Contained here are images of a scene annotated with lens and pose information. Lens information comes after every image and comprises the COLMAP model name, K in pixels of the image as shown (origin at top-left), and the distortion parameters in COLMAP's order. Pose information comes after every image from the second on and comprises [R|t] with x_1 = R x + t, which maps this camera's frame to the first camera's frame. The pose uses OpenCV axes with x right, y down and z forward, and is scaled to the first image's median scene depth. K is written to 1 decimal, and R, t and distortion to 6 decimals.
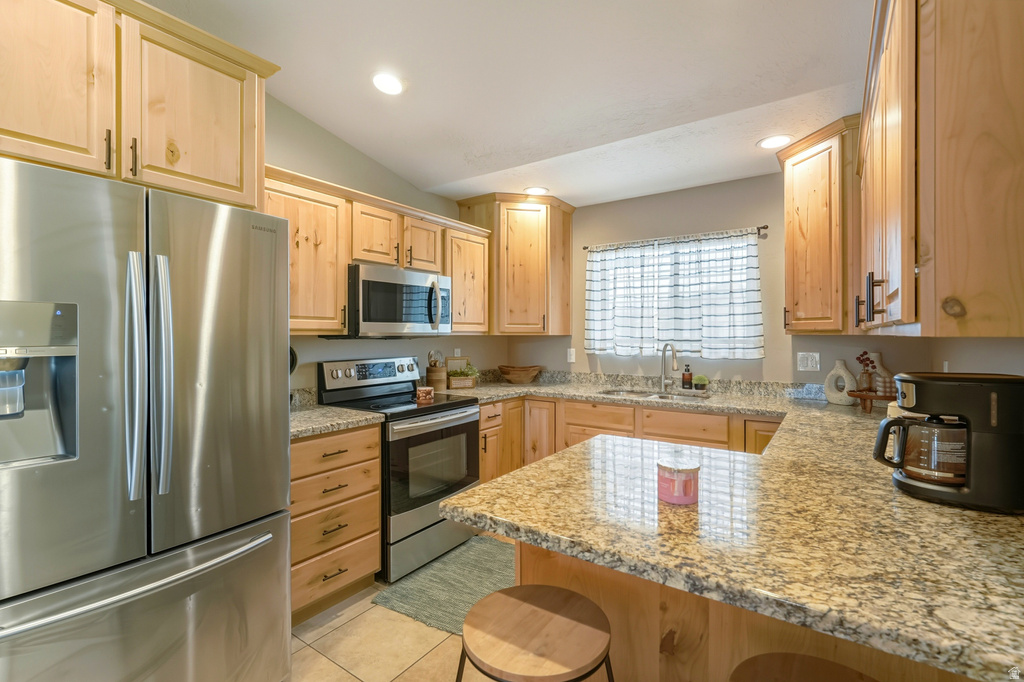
lens RADIAL K [[464.0, 0, 505.3], [0, 464.0, 335.1], [0, 0, 1]] dist [-0.007602, 0.002830]
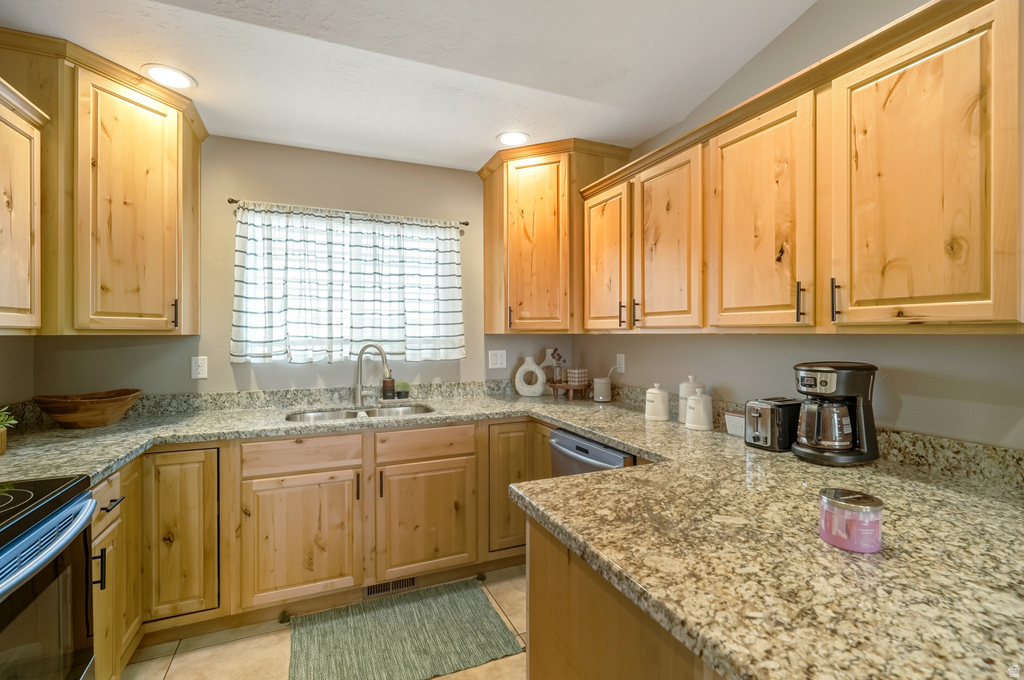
lens RADIAL K [[464.0, 0, 512.9], [0, 464.0, 333.9], [0, 0, 1]] dist [-0.007602, 0.002830]
pose [[0.520135, -0.001514, 0.854083, -0.224462], [0.002704, 0.999996, 0.000126, -0.000238], [-0.854080, 0.002244, 0.520137, 0.411527]]
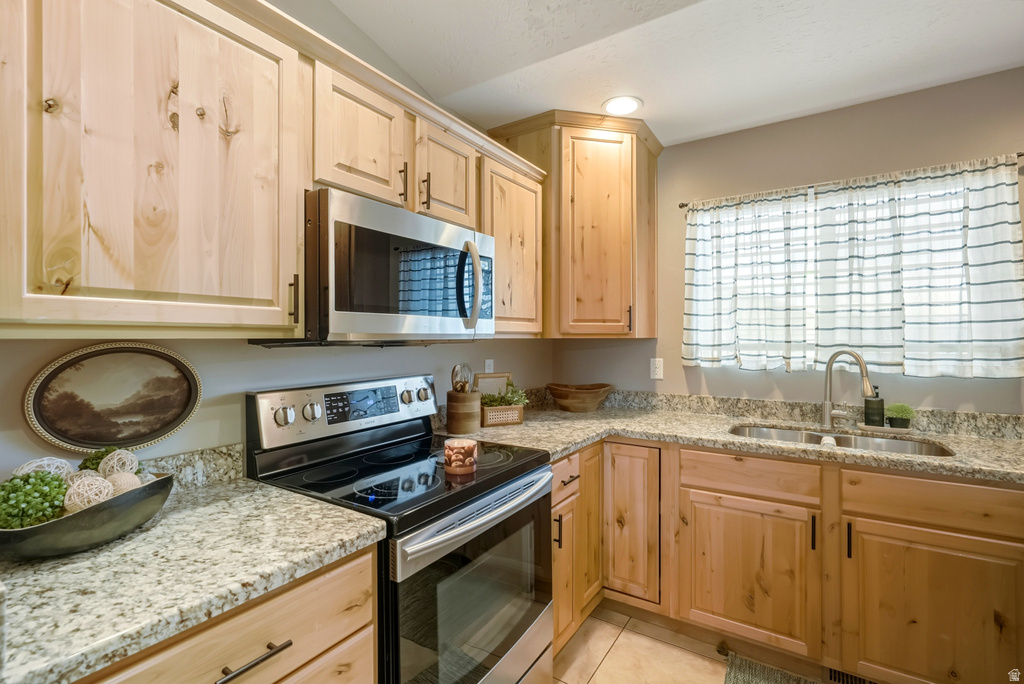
lens RADIAL K [[464.0, 0, 506.3], [0, 464.0, 338.1], [0, 0, 1]] dist [-0.007602, 0.002830]
pose [[0.999385, -0.002244, 0.035008, -0.128161], [0.002296, 0.999996, -0.001445, 0.000531], [-0.035004, 0.001525, 0.999386, 0.444544]]
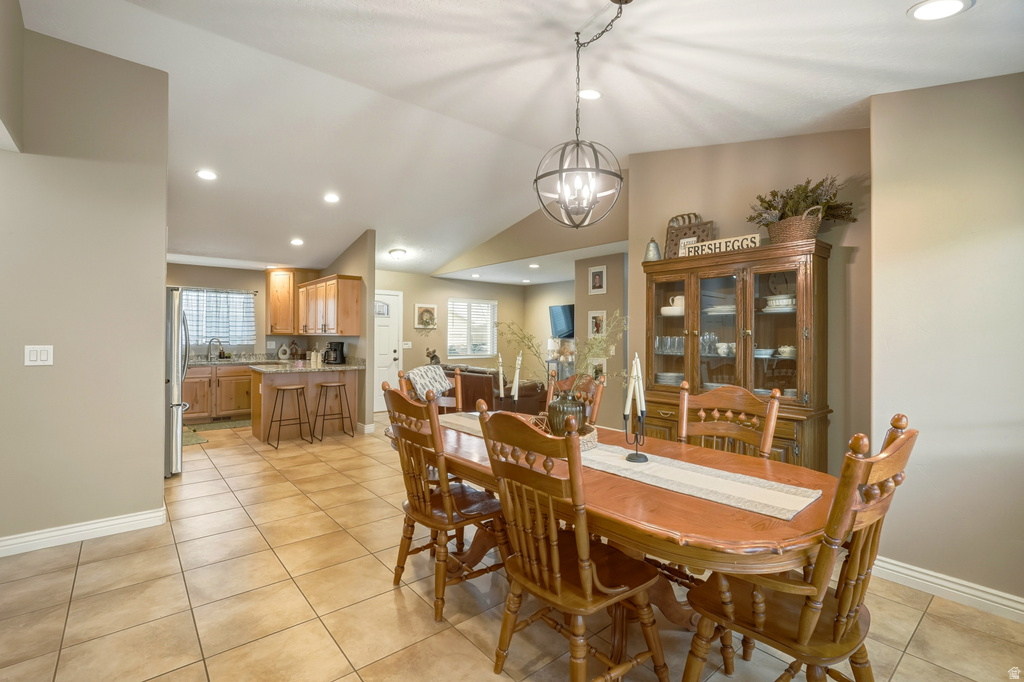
lens RADIAL K [[464.0, 0, 507.1], [0, 464.0, 335.7], [0, 0, 1]] dist [-0.007602, 0.002830]
pose [[0.264989, 0.006410, 0.964230, -1.500976], [-0.005063, 0.999973, -0.005256, 0.010726], [-0.964238, -0.003489, 0.265014, -0.972385]]
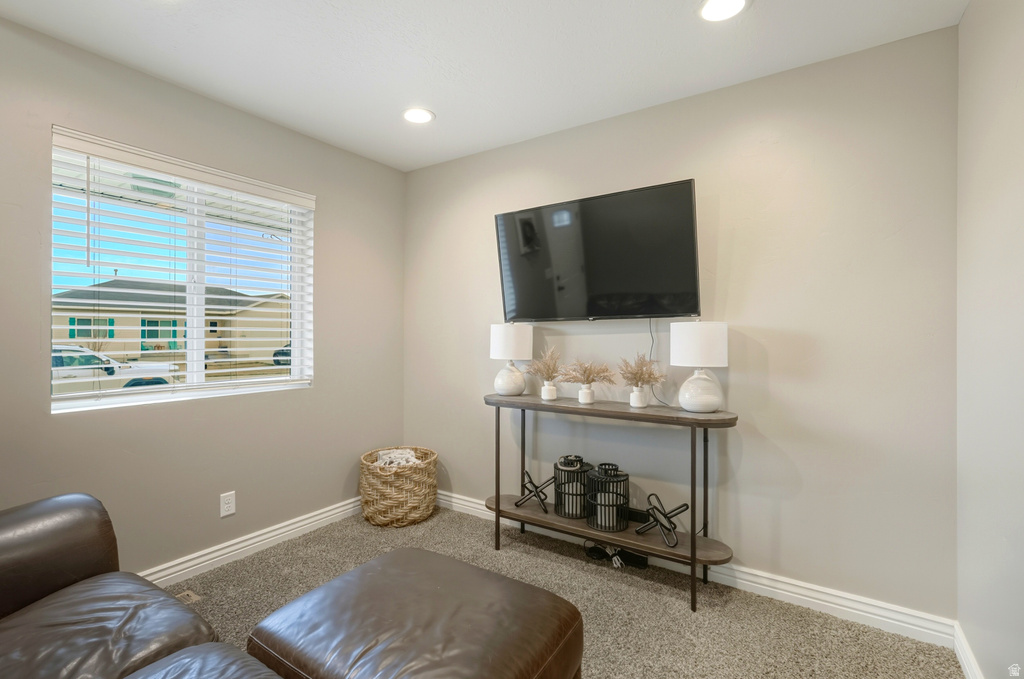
lens RADIAL K [[464.0, 0, 515.8], [0, 464.0, 336.4], [0, 0, 1]] dist [-0.007602, 0.002830]
pose [[-0.012826, -0.002967, 0.999913, 0.548557], [-0.000410, 0.999996, 0.002962, 0.035642], [-0.999918, -0.000372, -0.012827, -0.471223]]
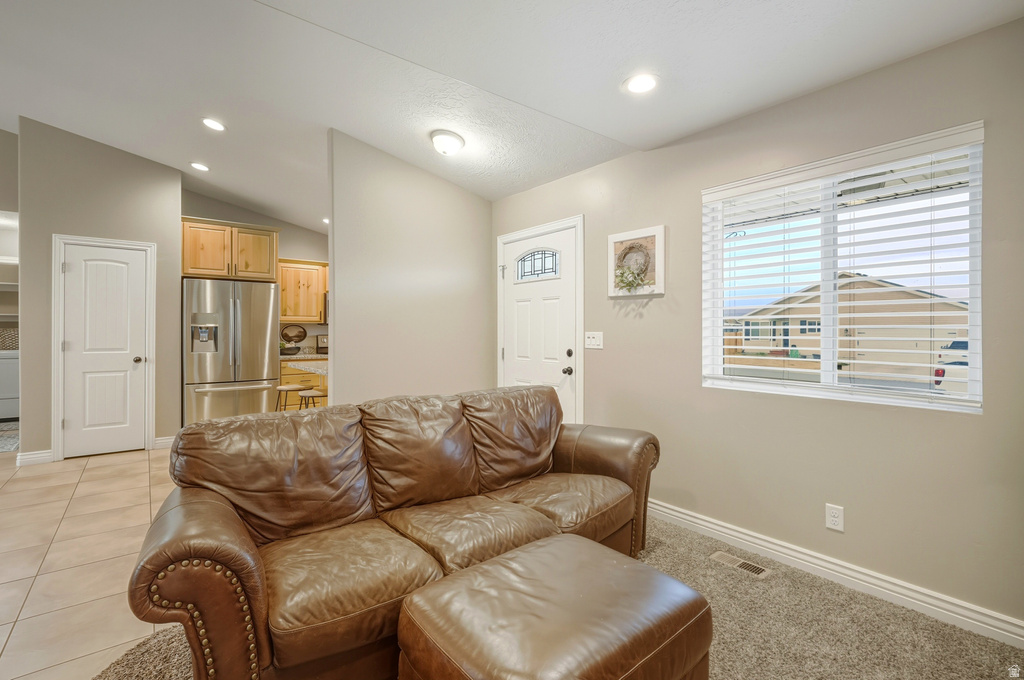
lens RADIAL K [[464.0, 0, 501.1], [0, 464.0, 334.4], [0, 0, 1]] dist [-0.007602, 0.002830]
pose [[0.952634, 0.004615, -0.304085, 1.068728], [-0.003090, 0.999980, 0.005496, 0.034616], [0.304104, -0.004297, 0.952629, -0.842531]]
